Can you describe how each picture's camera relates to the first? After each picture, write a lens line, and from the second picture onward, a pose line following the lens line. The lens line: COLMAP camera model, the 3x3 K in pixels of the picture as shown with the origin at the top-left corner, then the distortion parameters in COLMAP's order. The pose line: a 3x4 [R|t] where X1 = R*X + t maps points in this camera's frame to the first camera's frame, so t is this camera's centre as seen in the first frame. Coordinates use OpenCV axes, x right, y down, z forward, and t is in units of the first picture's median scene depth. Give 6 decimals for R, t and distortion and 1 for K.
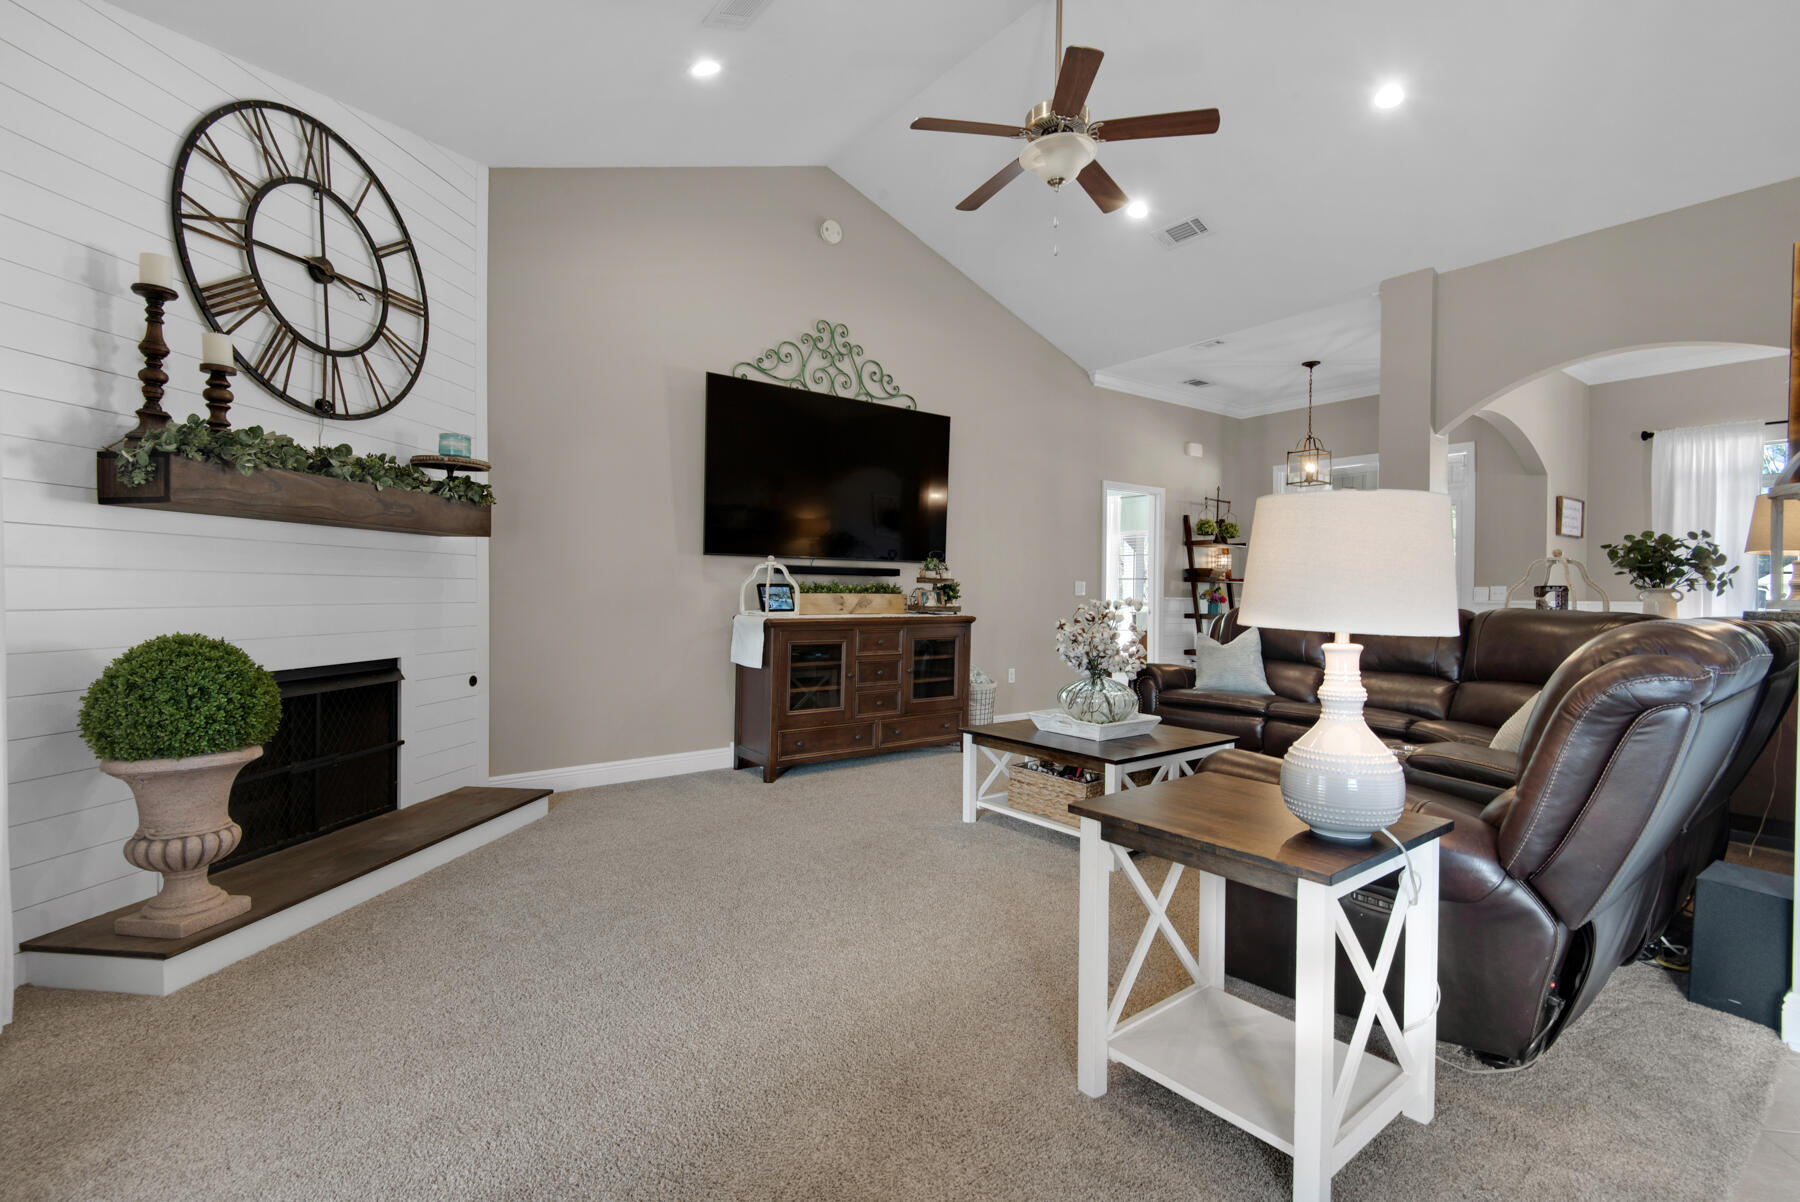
lens RADIAL K [[833.1, 0, 900.0], [0, 833.1, 601.0], [0, 0, 1]] dist [0.032206, -0.000490]
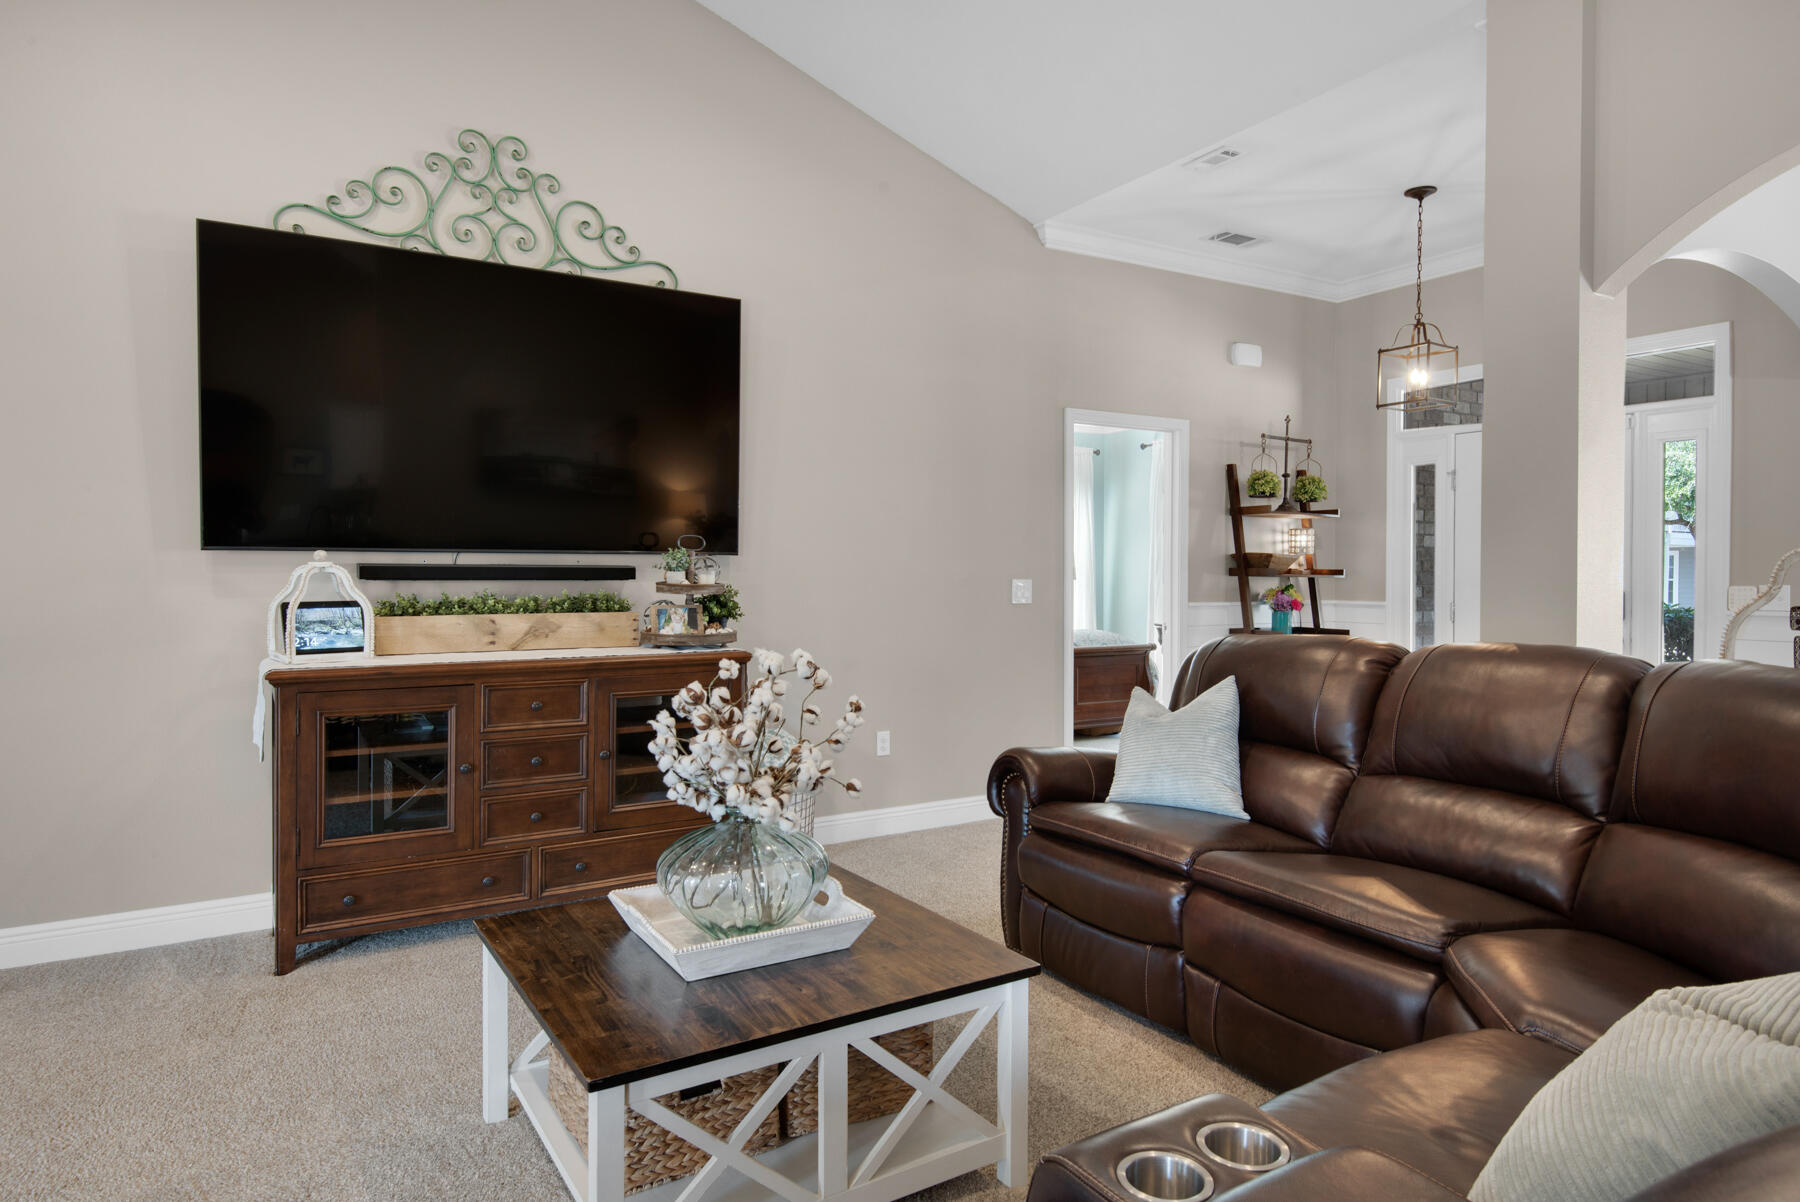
lens RADIAL K [[1075.2, 0, 912.3], [0, 1075.2, 594.0], [0, 0, 1]] dist [0.015818, -0.000348]
pose [[0.994821, -0.006597, -0.101430, 0.277703], [0.007467, 0.999938, 0.008209, -0.026070], [0.101370, -0.008924, 0.994809, 0.303241]]
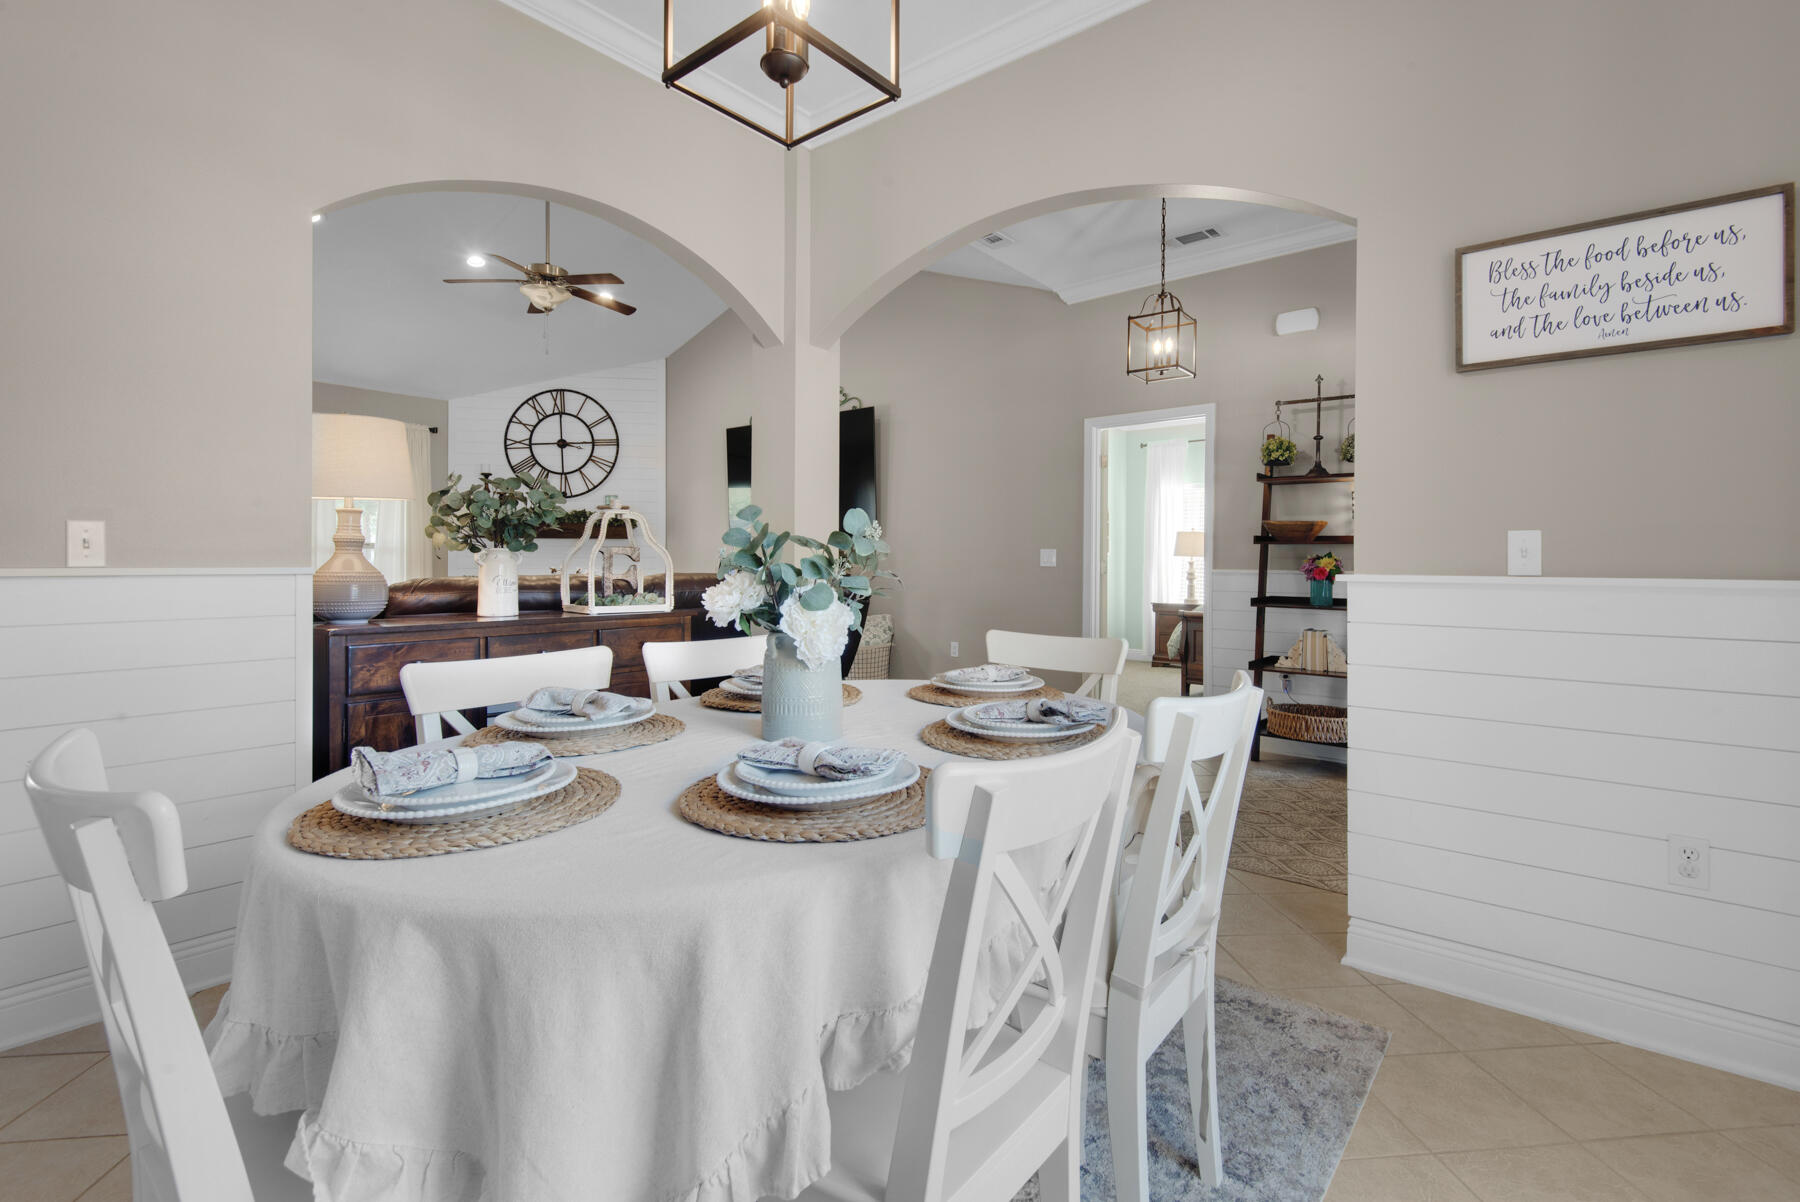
lens RADIAL K [[841.0, 0, 906.8], [0, 841.0, 574.4], [0, 0, 1]] dist [0.047482, -0.000414]
pose [[0.229238, -0.003856, -0.973363, 1.277747], [-0.017243, 0.999819, -0.008022, 0.013352], [0.973218, 0.018623, 0.229130, 0.861318]]
